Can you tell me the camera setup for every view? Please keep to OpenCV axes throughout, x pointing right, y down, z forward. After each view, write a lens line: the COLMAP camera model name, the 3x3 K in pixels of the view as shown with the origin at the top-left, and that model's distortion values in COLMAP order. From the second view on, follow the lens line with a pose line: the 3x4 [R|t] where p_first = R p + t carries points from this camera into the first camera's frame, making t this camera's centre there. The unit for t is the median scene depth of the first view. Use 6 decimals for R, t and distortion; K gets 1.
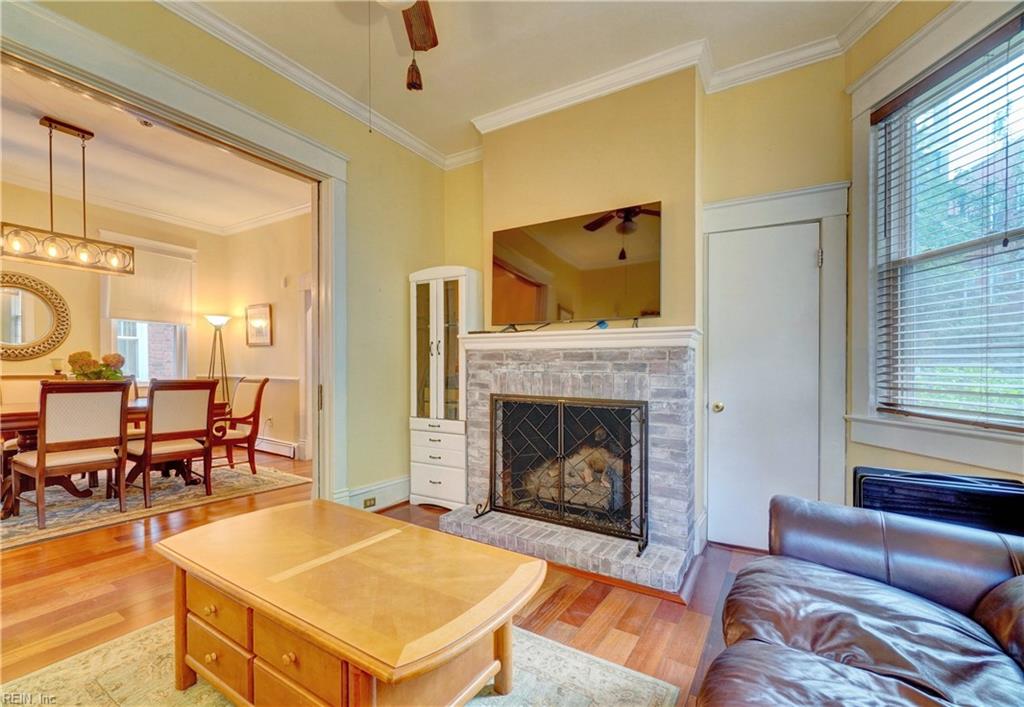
lens RADIAL K [[470.2, 0, 450.5], [0, 470.2, 376.9], [0, 0, 1]] dist [-0.003009, -0.000346]
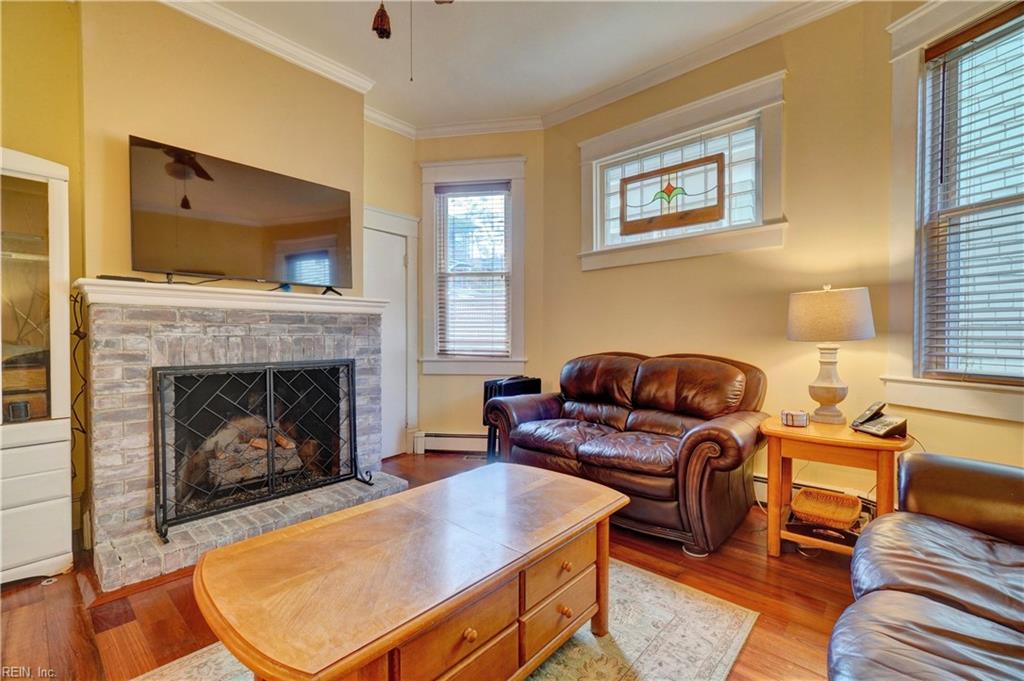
lens RADIAL K [[441.6, 0, 511.1], [0, 441.6, 337.7], [0, 0, 1]] dist [-0.002304, 0.000715]
pose [[0.102593, -0.020334, 0.994516, -0.582797], [0.016444, 0.999689, 0.018744, -0.014511], [-0.994587, 0.014430, 0.102896, 0.436666]]
